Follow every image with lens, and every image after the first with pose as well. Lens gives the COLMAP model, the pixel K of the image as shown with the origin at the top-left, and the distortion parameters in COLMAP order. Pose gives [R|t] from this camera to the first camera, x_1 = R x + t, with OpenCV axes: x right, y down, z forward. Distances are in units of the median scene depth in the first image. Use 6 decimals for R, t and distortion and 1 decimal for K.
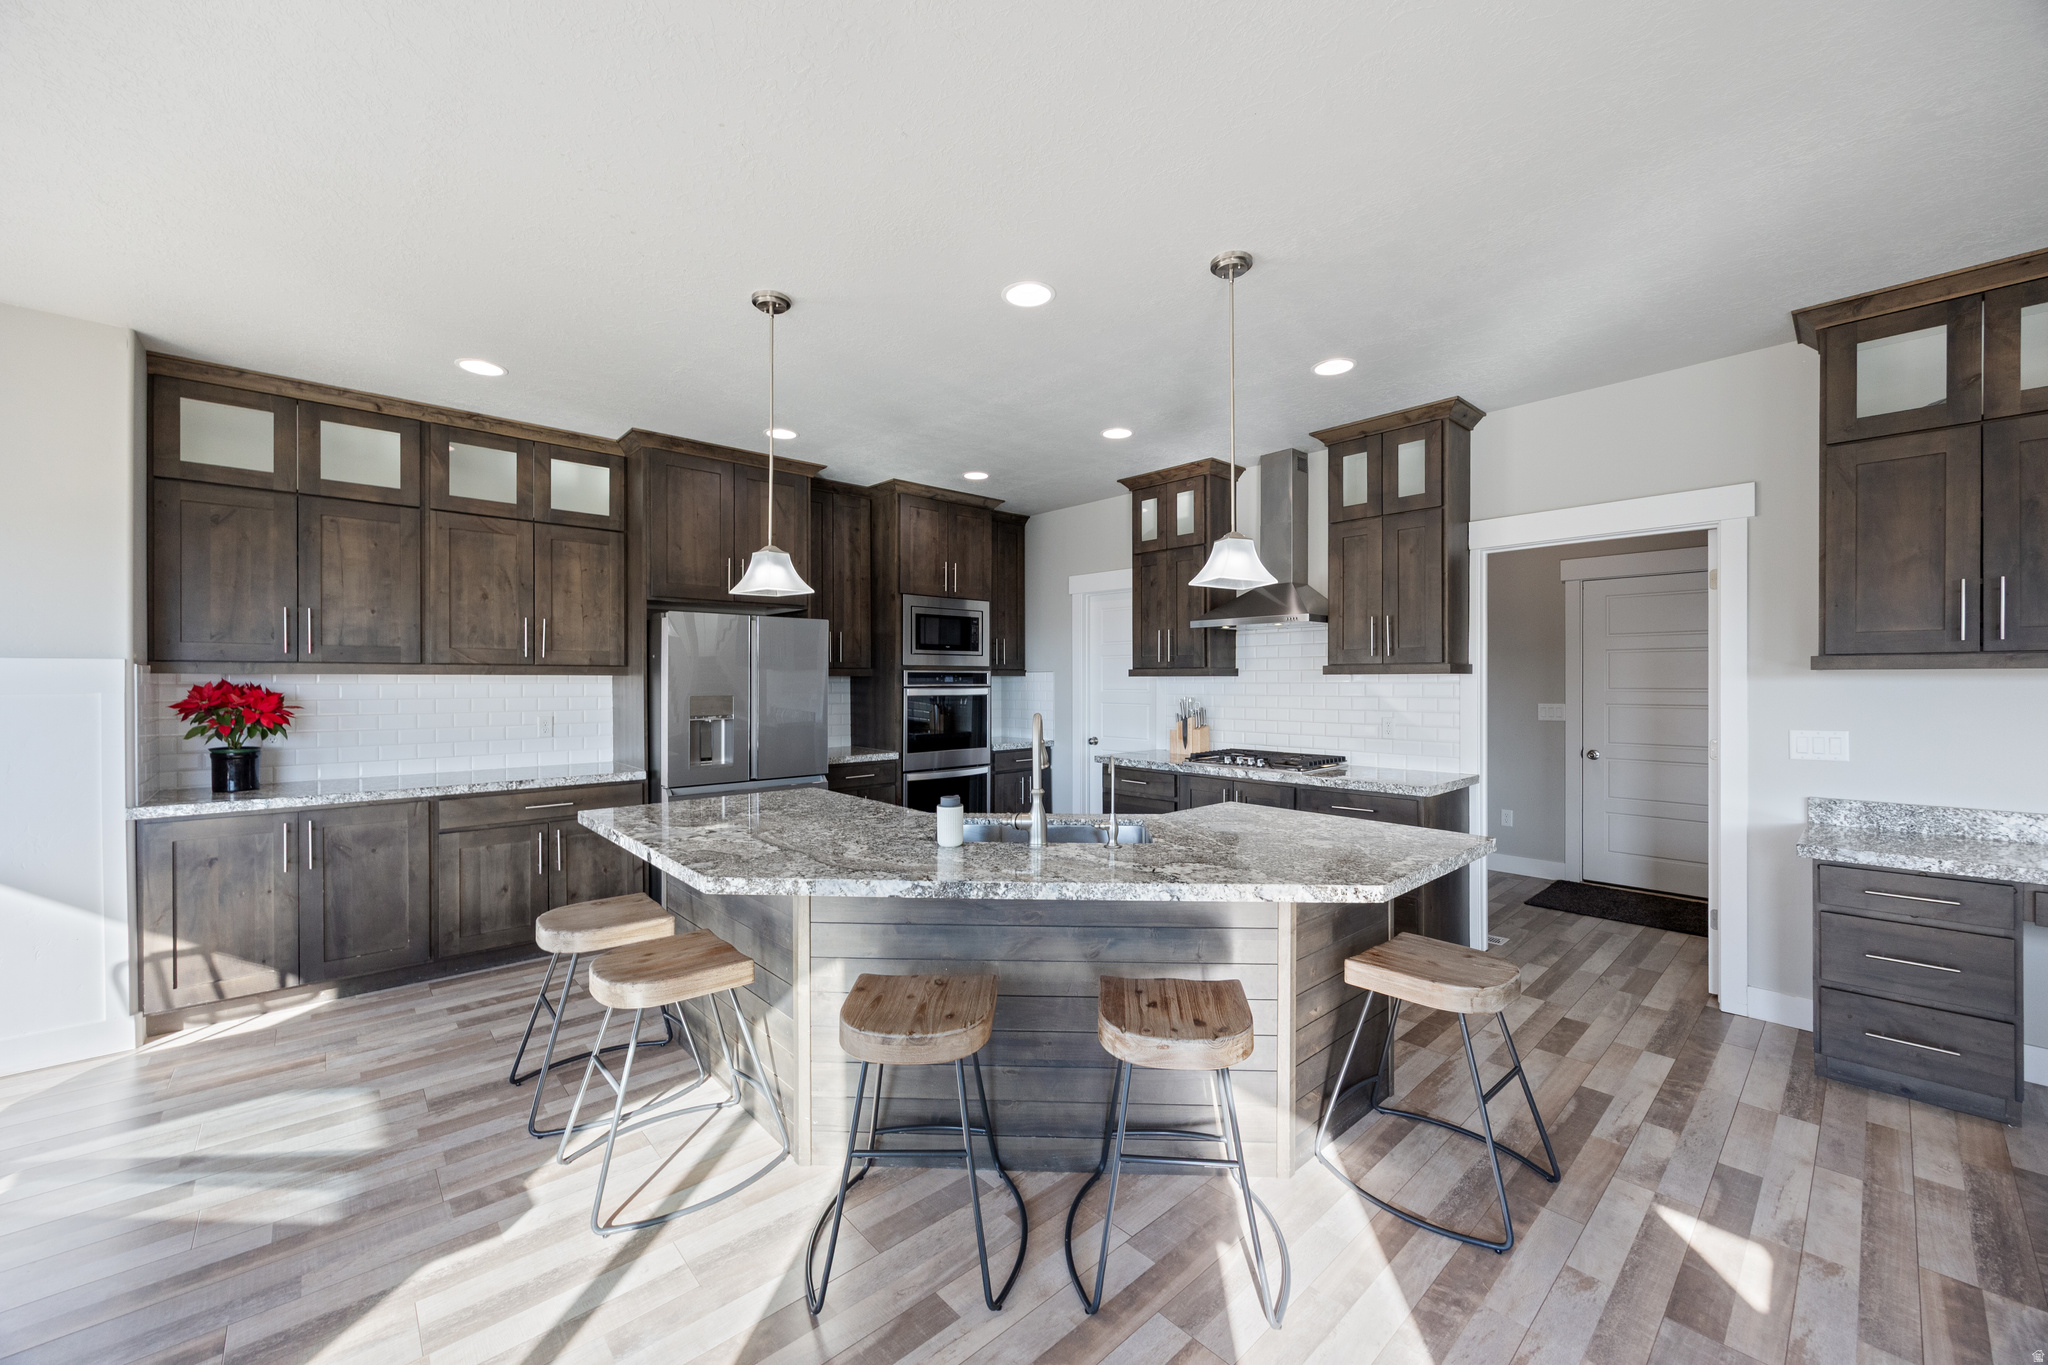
lens RADIAL K [[787.4, 0, 1030.1], [0, 787.4, 685.4], [0, 0, 1]] dist [-0.006136, 0.001177]
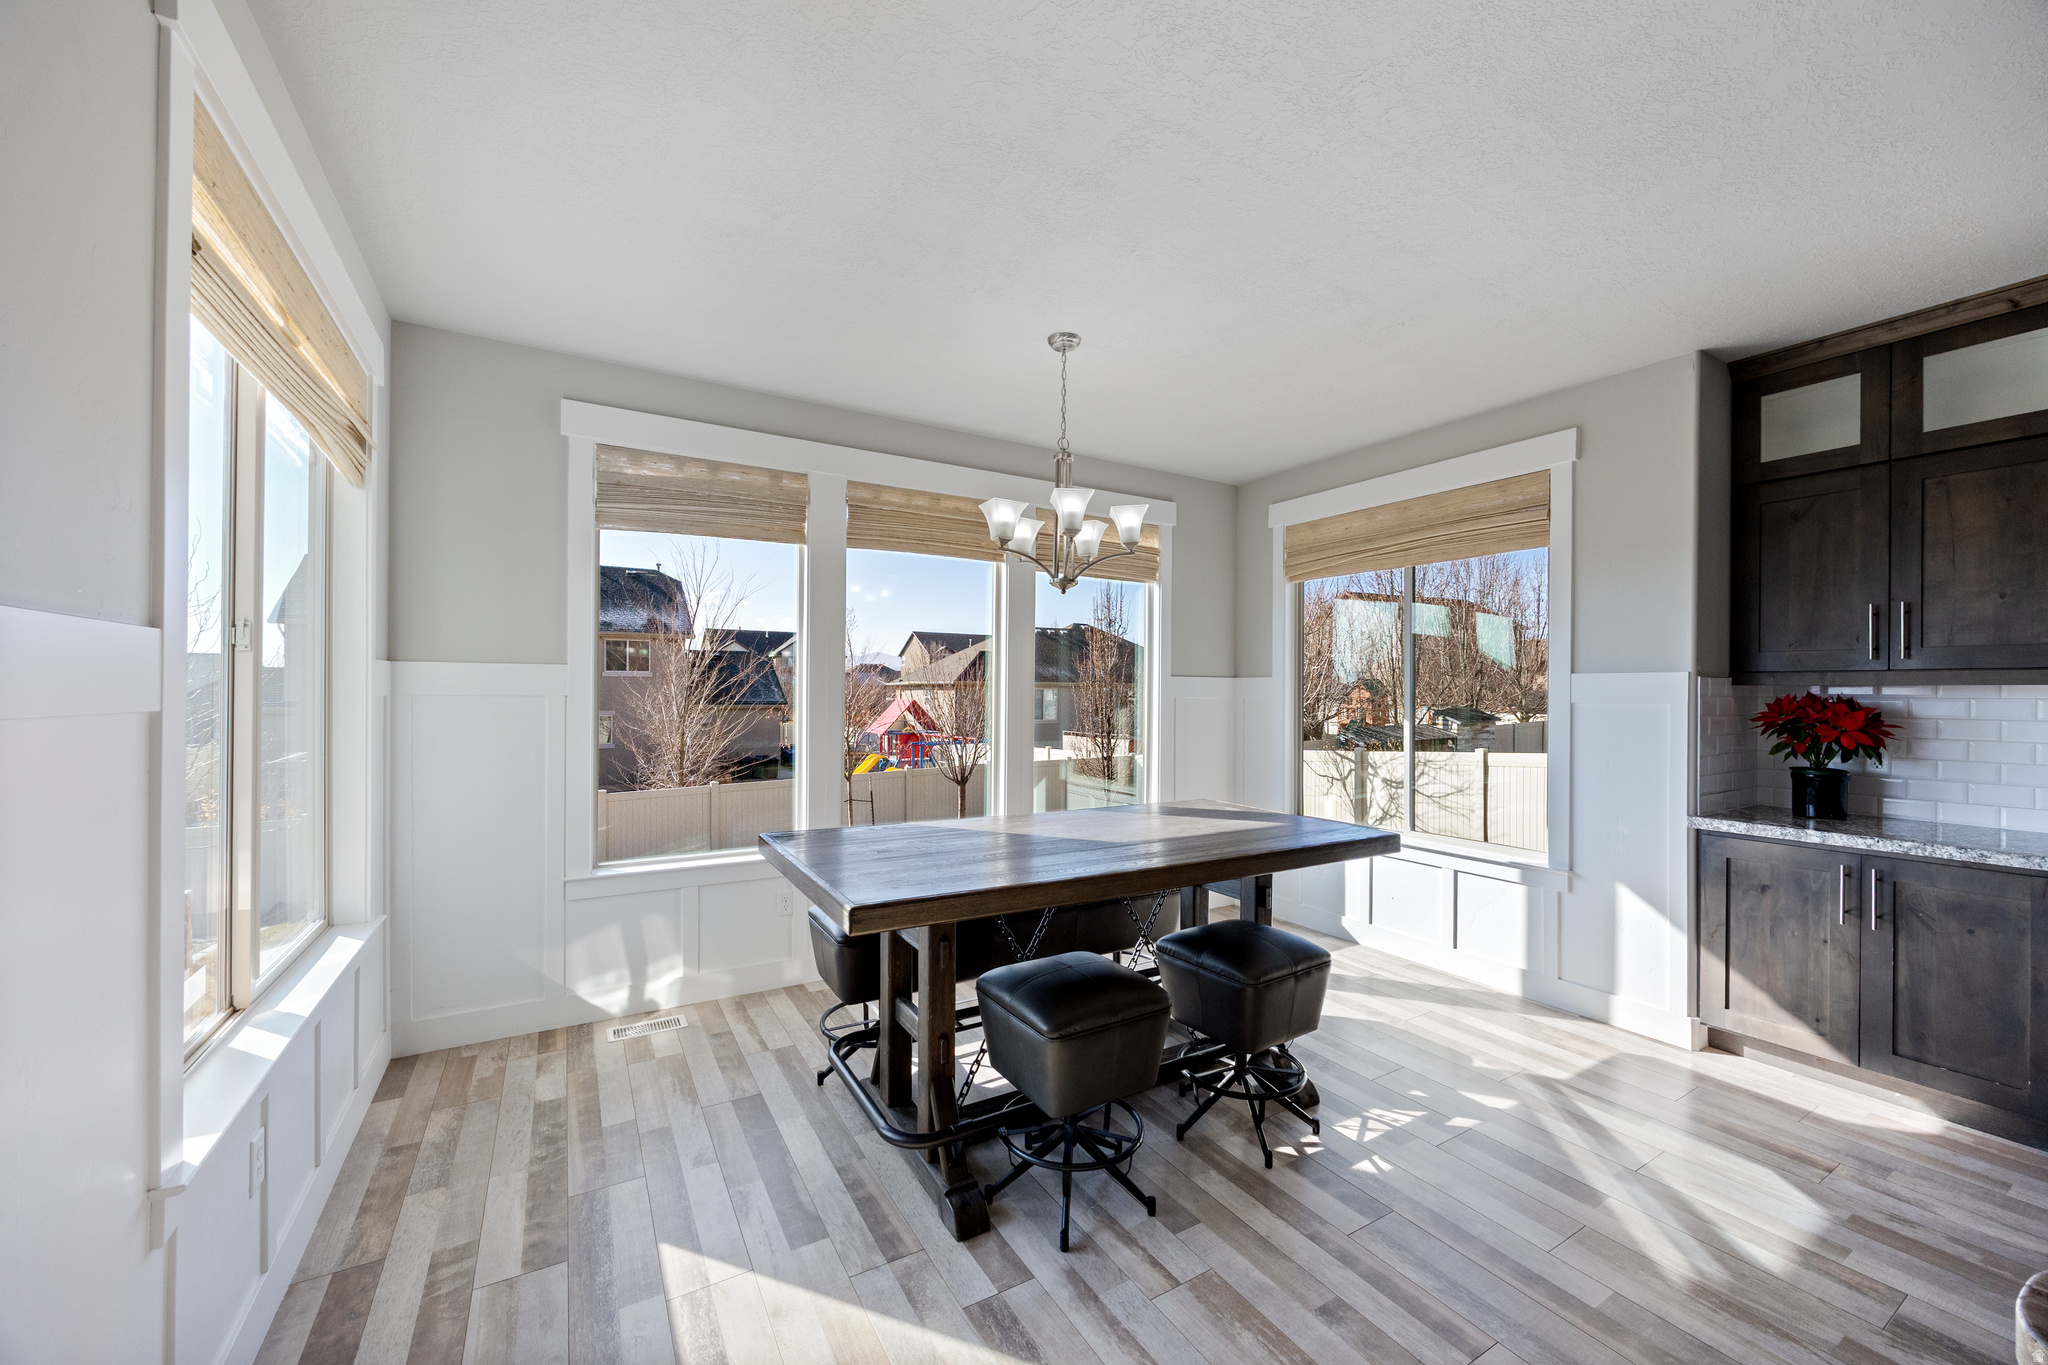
lens RADIAL K [[787.4, 0, 1028.0], [0, 787.4, 693.8], [0, 0, 1]] dist [-0.006136, 0.001177]
pose [[-0.201106, 0.002899, -0.979565, 0.031064], [-0.009338, 0.999945, 0.004876, -0.001188], [0.979525, 0.010128, -0.201068, 0.296461]]
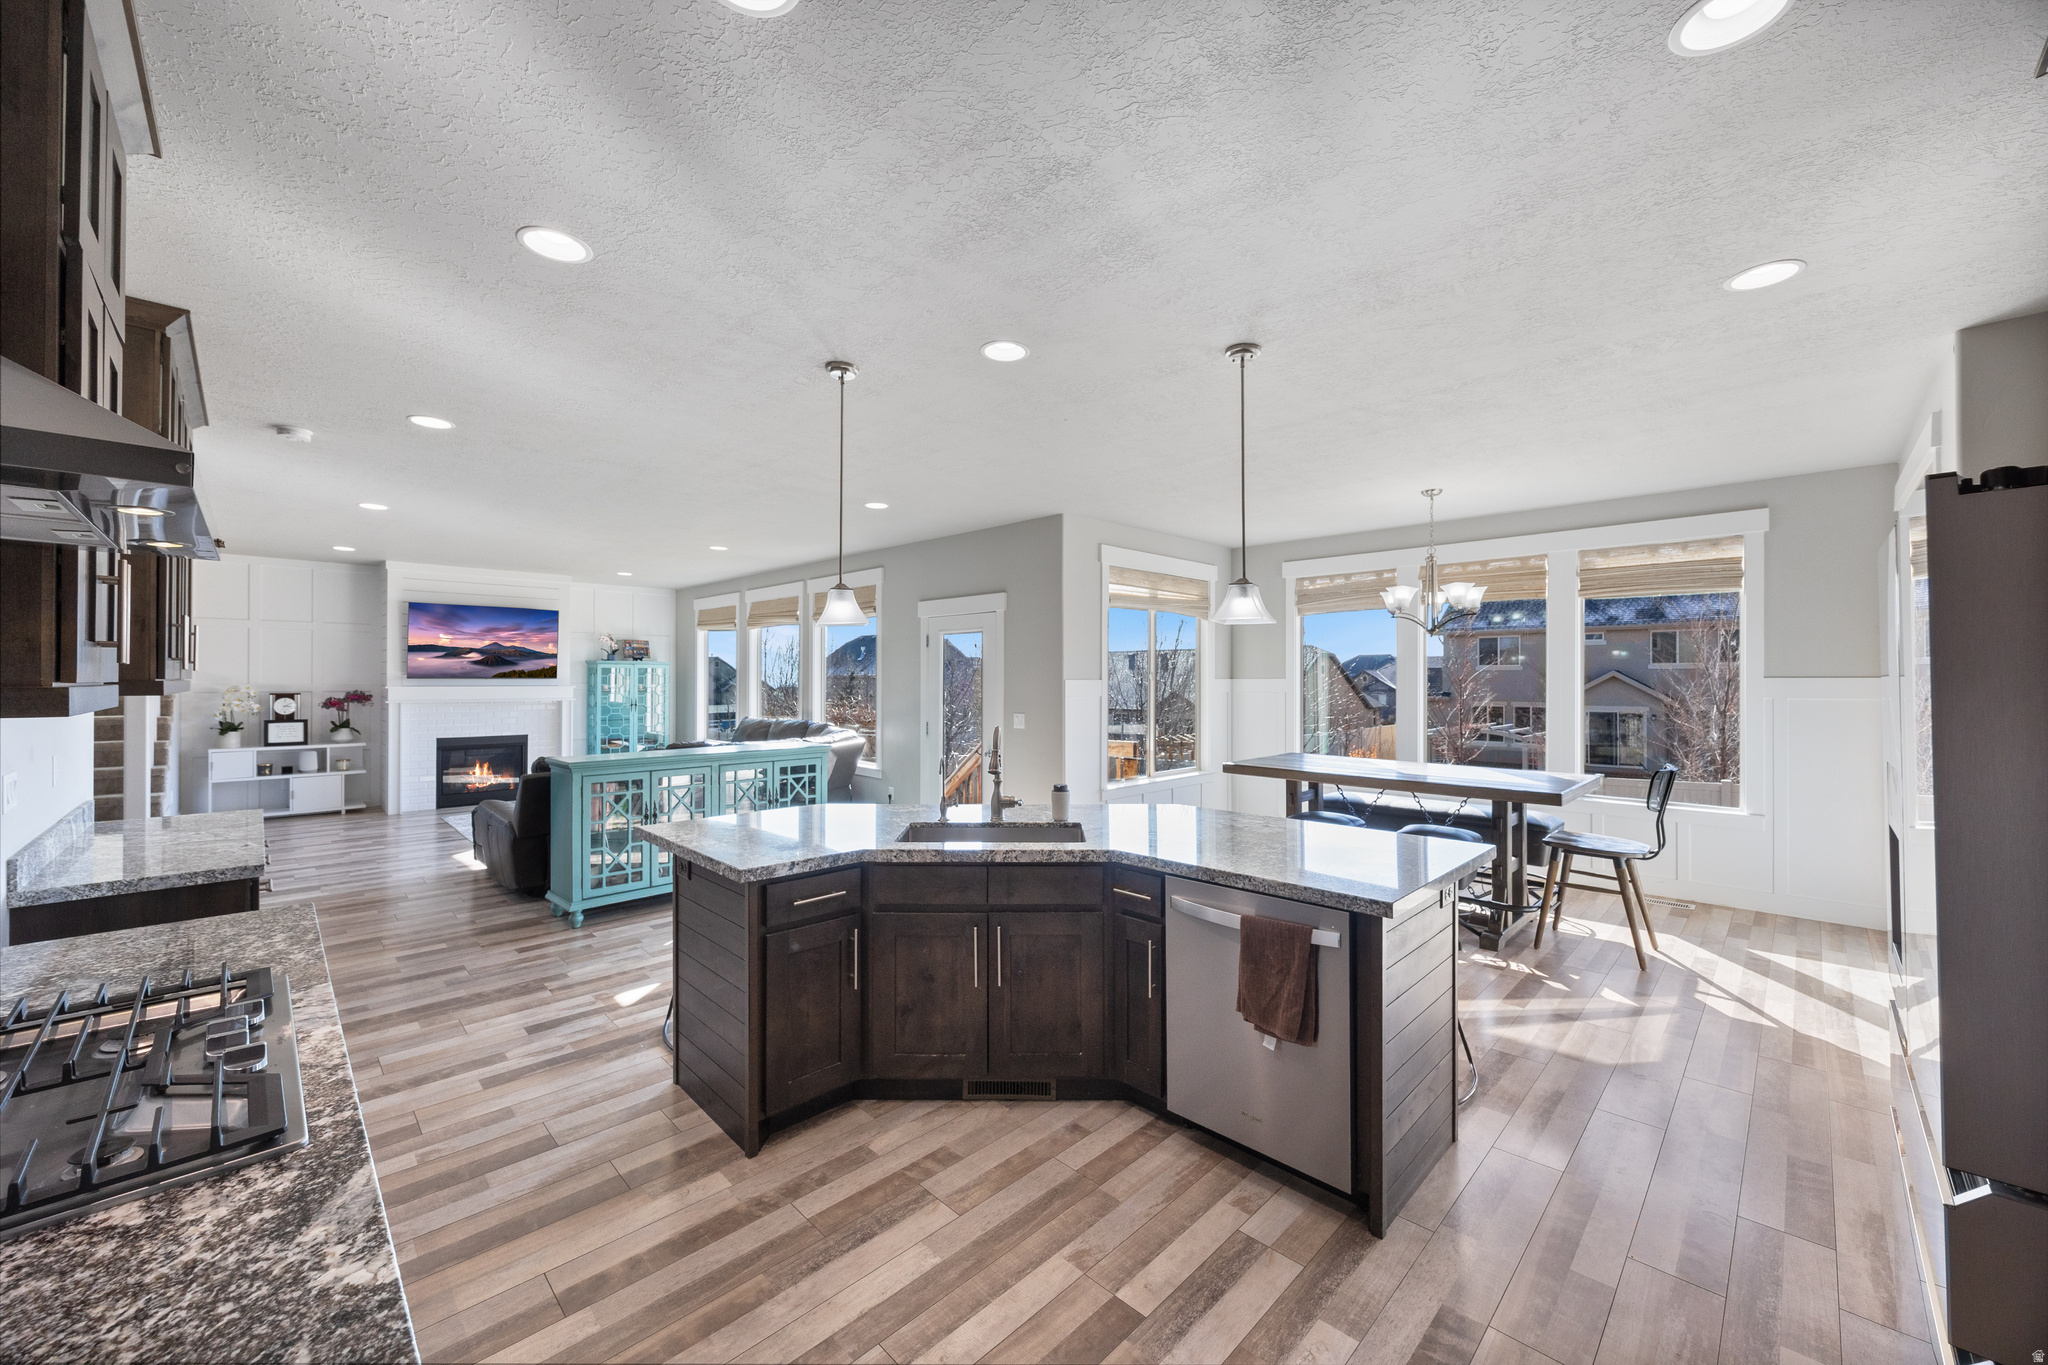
lens RADIAL K [[787.4, 0, 1011.8], [0, 787.4, 681.1], [0, 0, 1]] dist [-0.006136, 0.001177]
pose [[-0.999240, 0.001181, -0.038961, 0.033279], [0.001153, 0.999999, 0.000723, -0.024550], [0.038962, 0.000678, -0.999240, 1.573487]]
